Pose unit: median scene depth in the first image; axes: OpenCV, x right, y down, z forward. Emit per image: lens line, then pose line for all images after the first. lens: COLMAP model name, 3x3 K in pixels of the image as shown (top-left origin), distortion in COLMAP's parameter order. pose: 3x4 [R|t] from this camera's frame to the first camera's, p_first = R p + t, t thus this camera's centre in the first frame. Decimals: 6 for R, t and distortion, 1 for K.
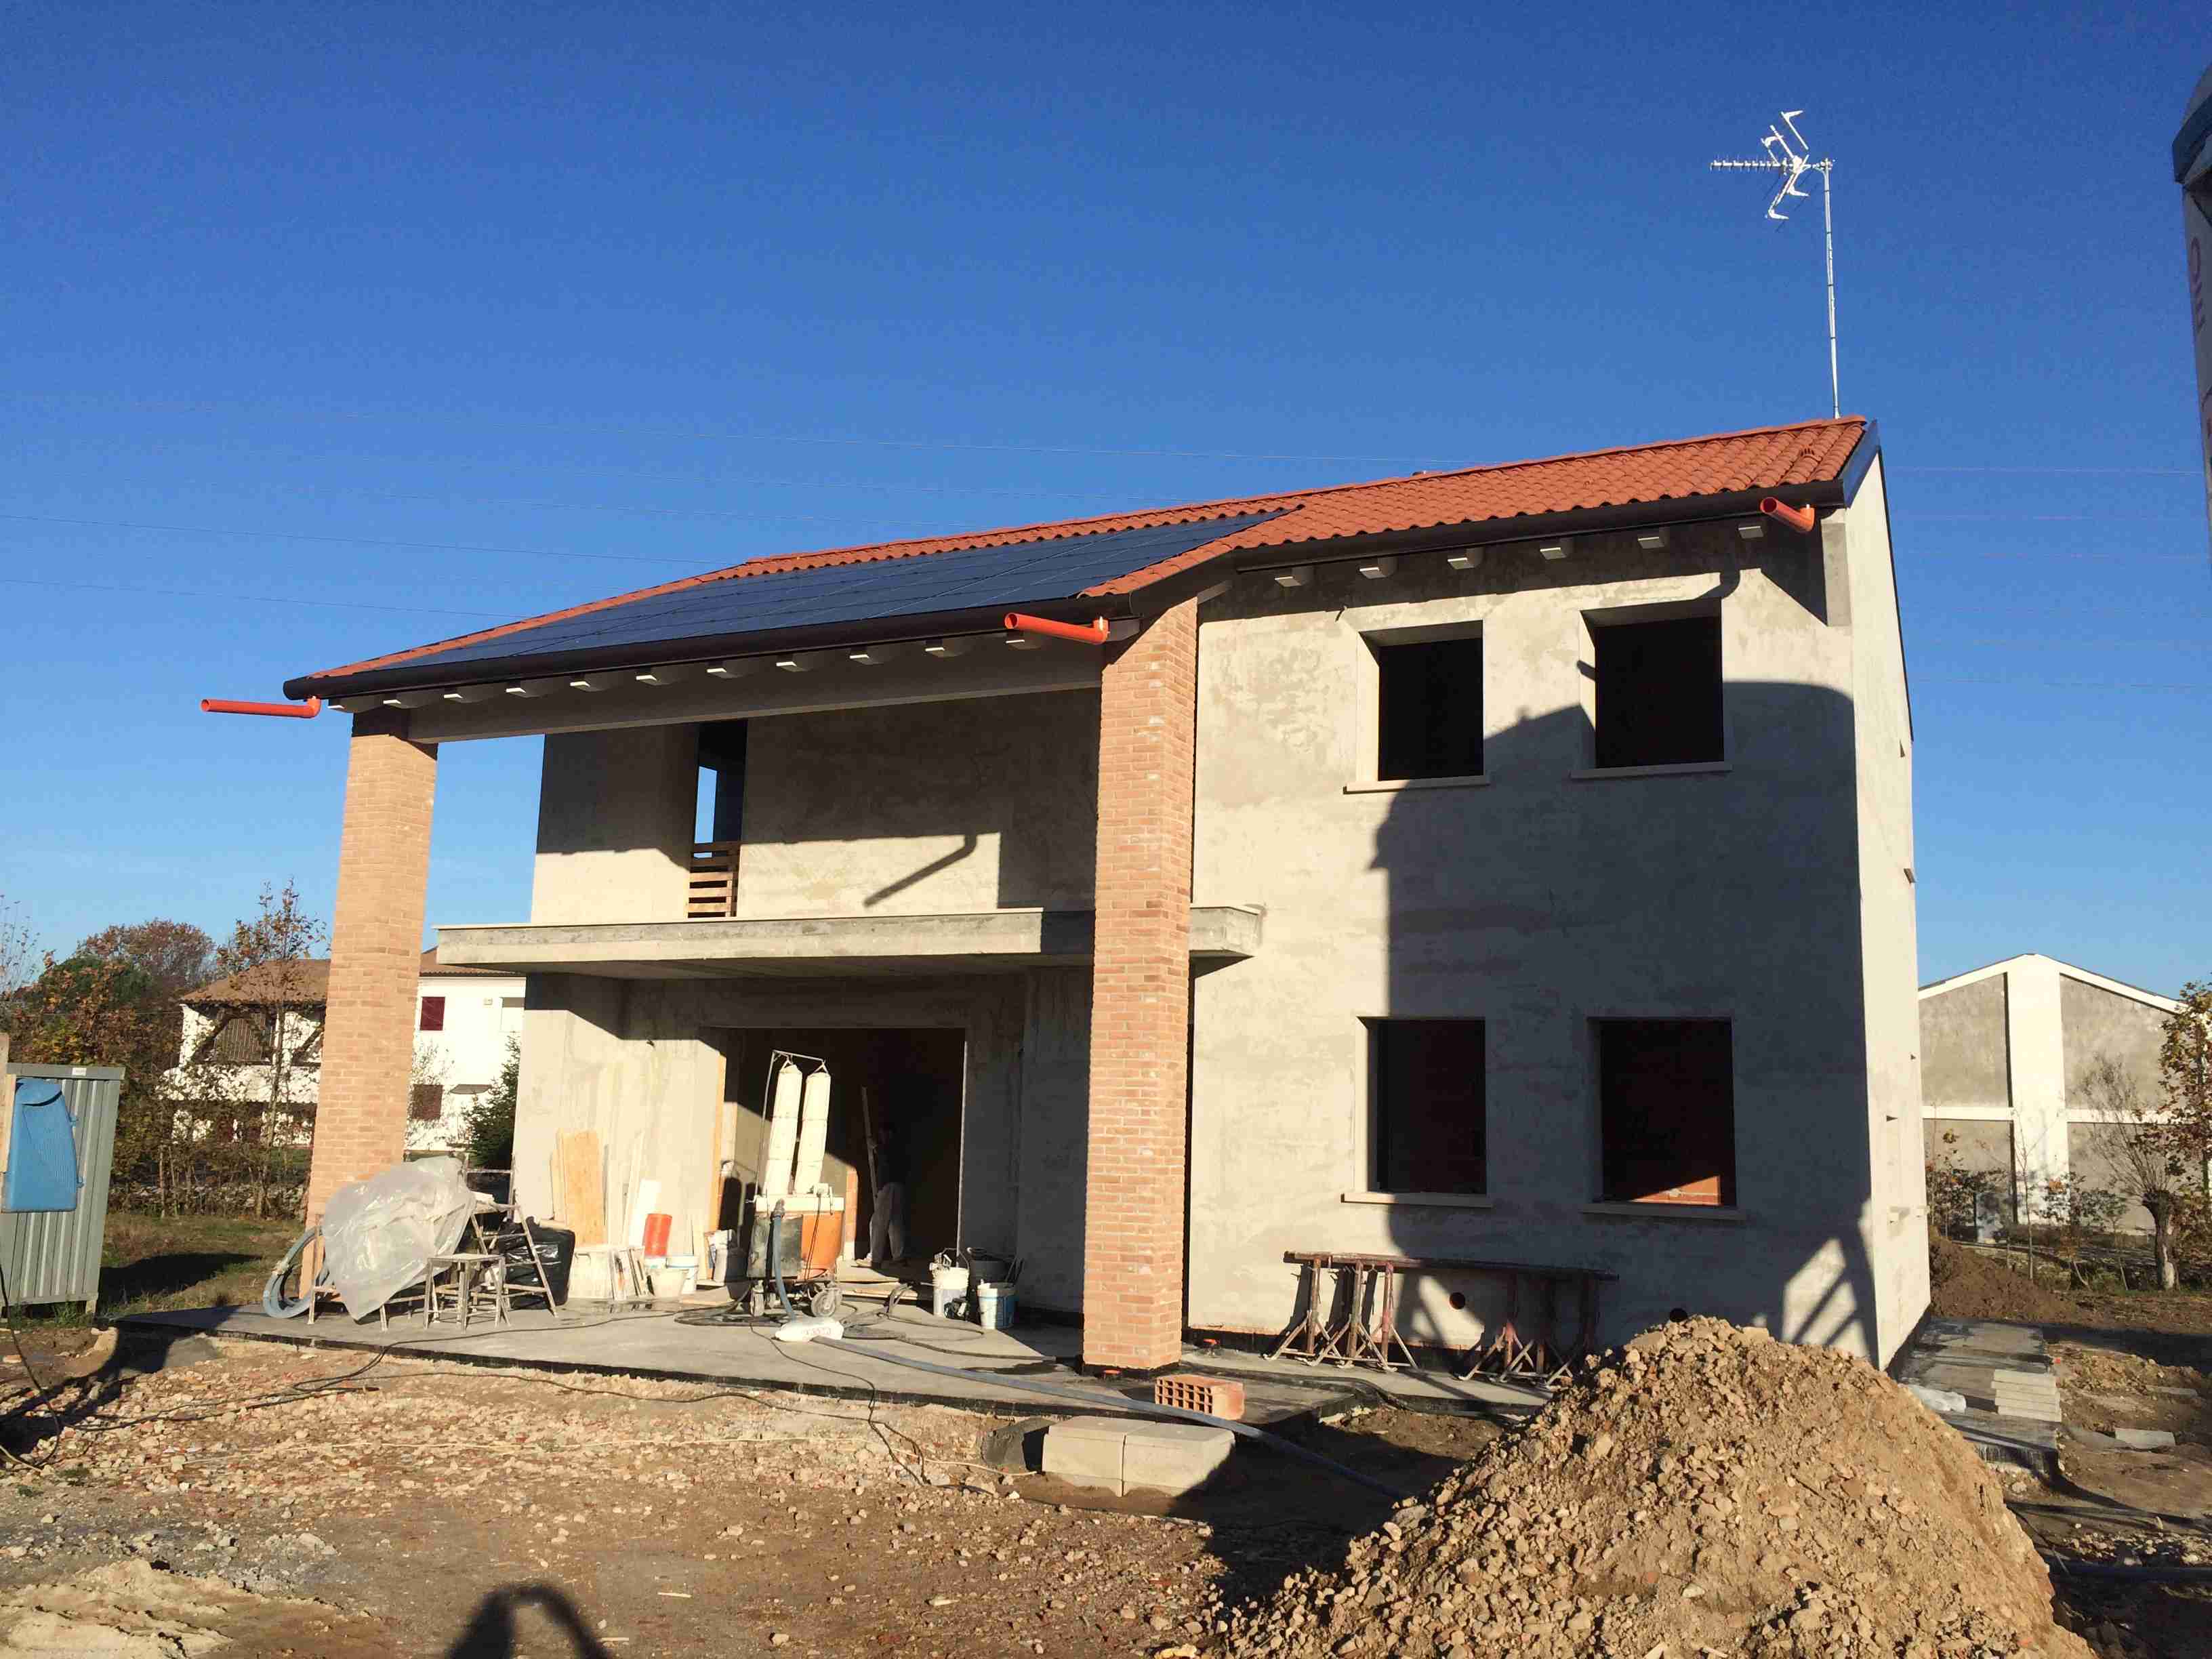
lens RADIAL K [[1921.6, 0, 1056.8], [0, 1921.6, 839.8], [0, 0, 1]] dist [0.054499, -0.028820]
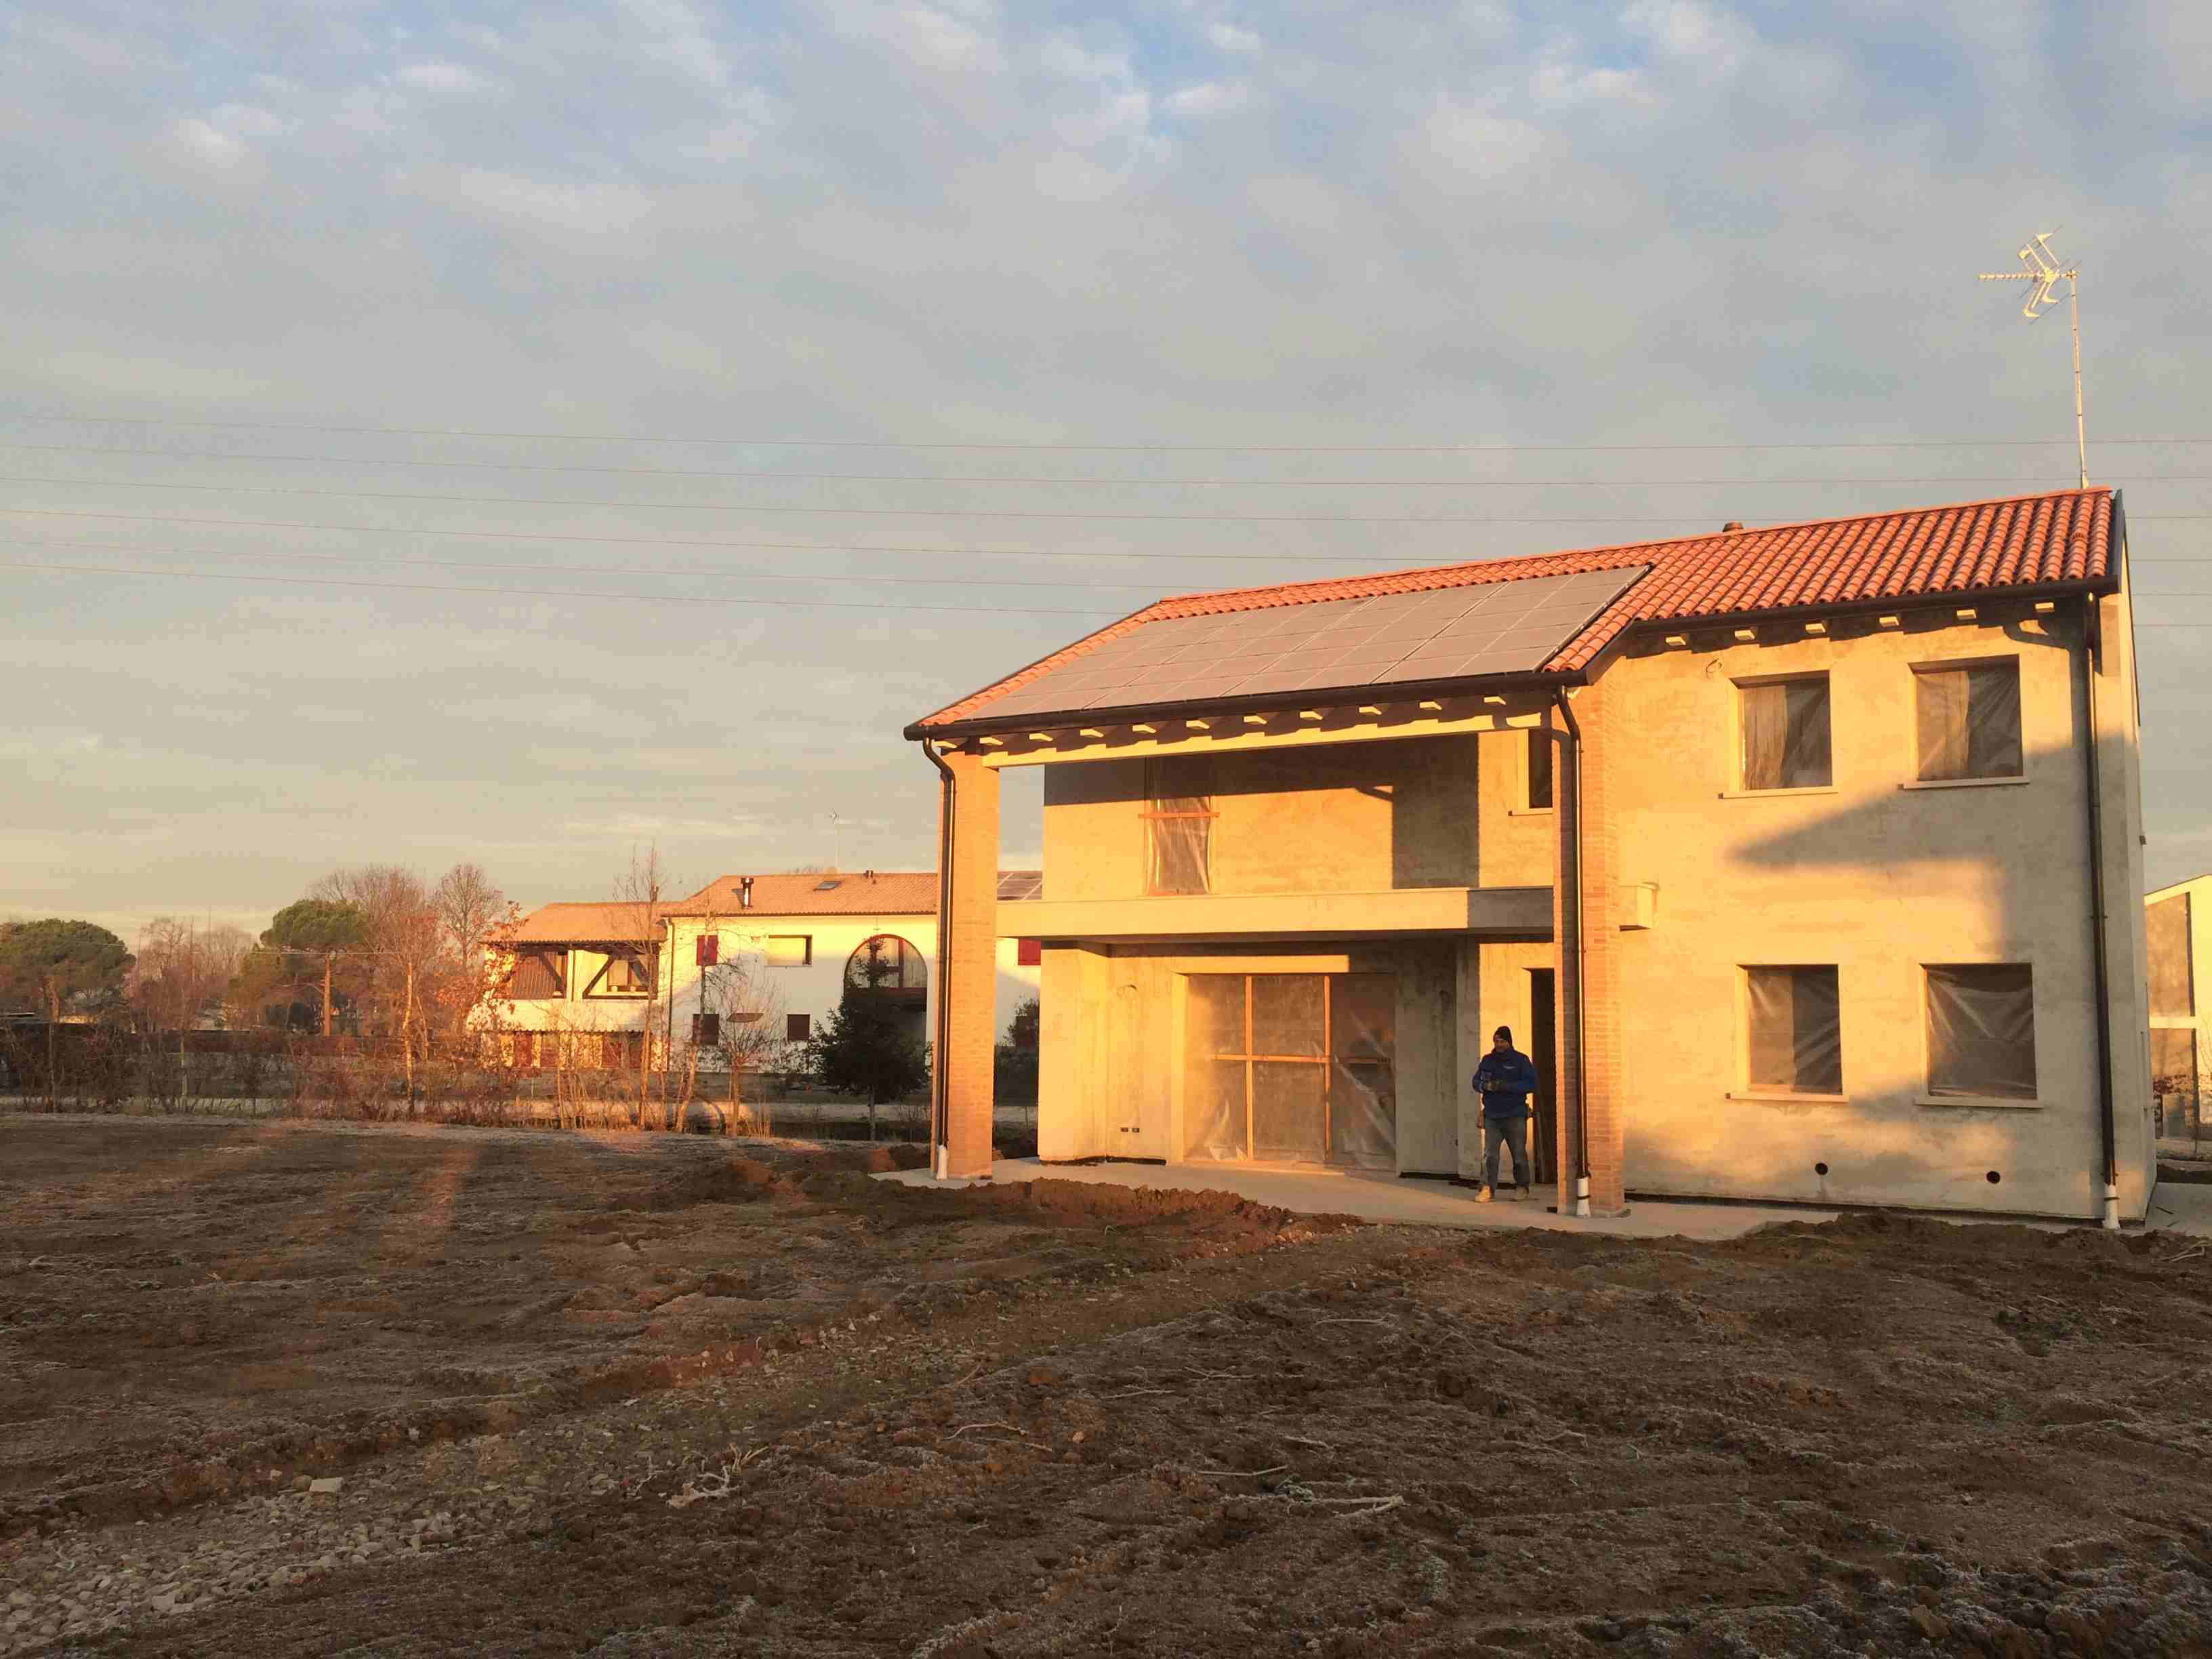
lens RADIAL K [[1921.6, 0, 1040.9], [0, 1921.6, 839.0], [0, 0, 1]] dist [0.054499, -0.028820]
pose [[0.997519, -0.019687, -0.067590, -0.235532], [0.022432, 0.998944, 0.040096, -0.061343], [0.066730, -0.041512, 0.996907, -0.387350]]
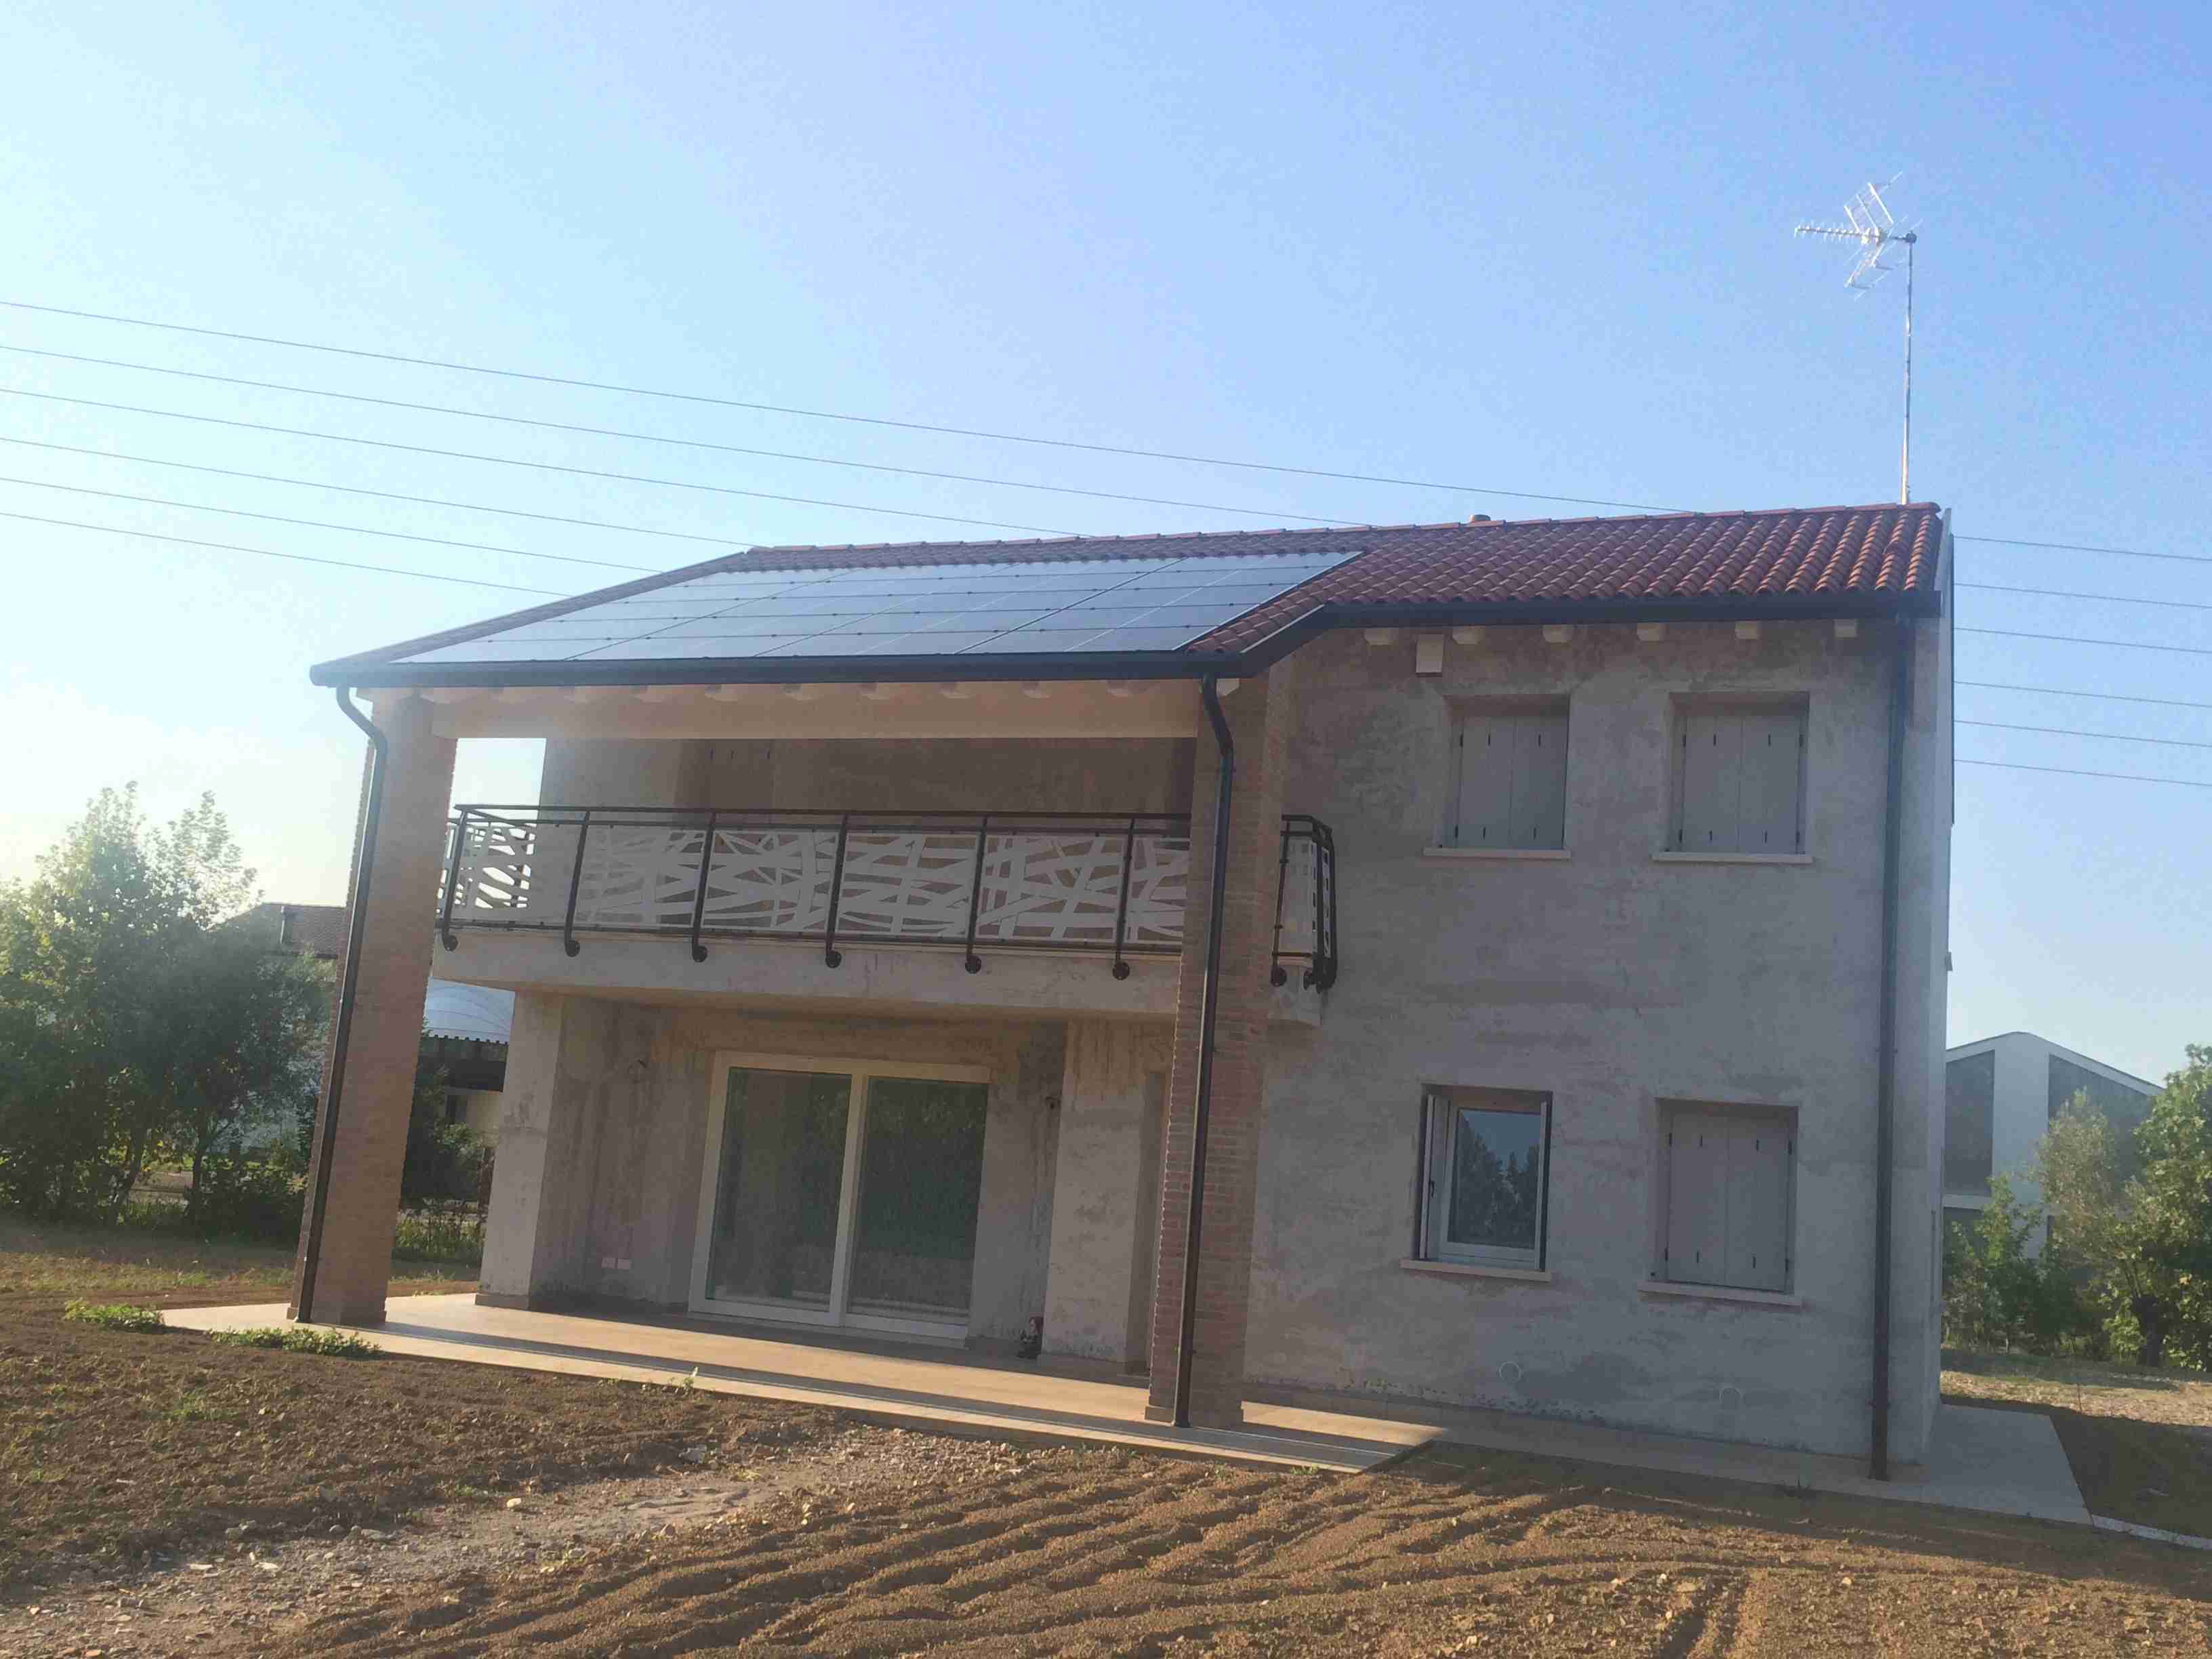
lens RADIAL K [[2166.4, 0, 1082.7], [0, 2166.4, 846.9], [0, 0, 1]] dist [0.069685, 0.000000]
pose [[0.995361, 0.062963, 0.072750, -0.105294], [-0.063123, 0.998006, -0.000094, -0.018375], [-0.072611, -0.004498, 0.997350, -0.104554]]
